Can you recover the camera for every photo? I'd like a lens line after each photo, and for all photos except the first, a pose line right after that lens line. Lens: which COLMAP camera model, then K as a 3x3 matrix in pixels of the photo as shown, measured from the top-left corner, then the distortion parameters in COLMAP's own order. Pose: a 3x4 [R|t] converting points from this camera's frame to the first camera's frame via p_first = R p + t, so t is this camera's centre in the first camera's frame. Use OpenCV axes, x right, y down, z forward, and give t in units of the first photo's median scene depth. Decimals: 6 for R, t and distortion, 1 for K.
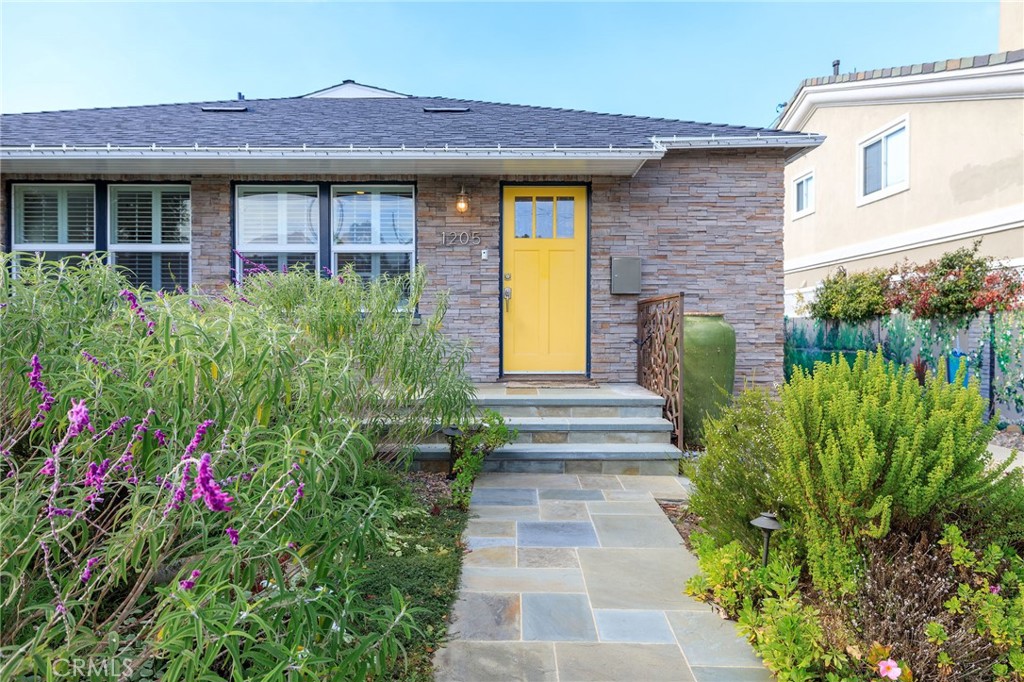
lens RADIAL K [[719.6, 0, 509.2], [0, 719.6, 335.8], [0, 0, 1]] dist [-0.014697, -0.003531]
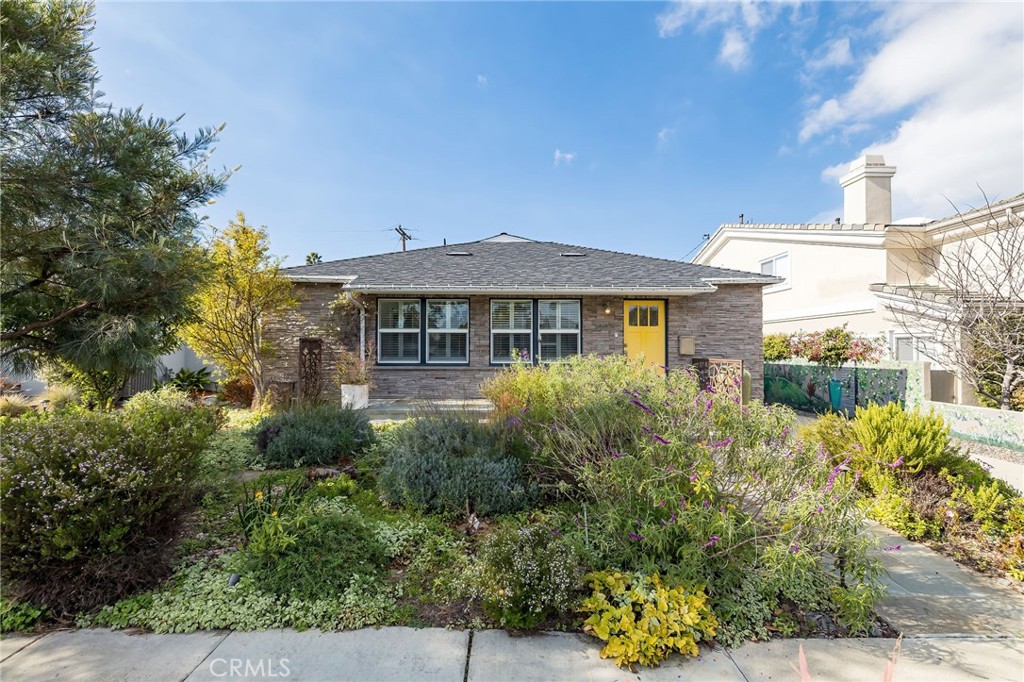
lens RADIAL K [[442.1, 0, 516.8], [0, 442.1, 343.2], [0, 0, 1]] dist [-0.001313, -0.000074]
pose [[0.999322, -0.000230, 0.036822, -0.355522], [0.001194, 0.999657, -0.026161, -0.057550], [-0.036804, 0.026187, 0.998979, -0.218569]]
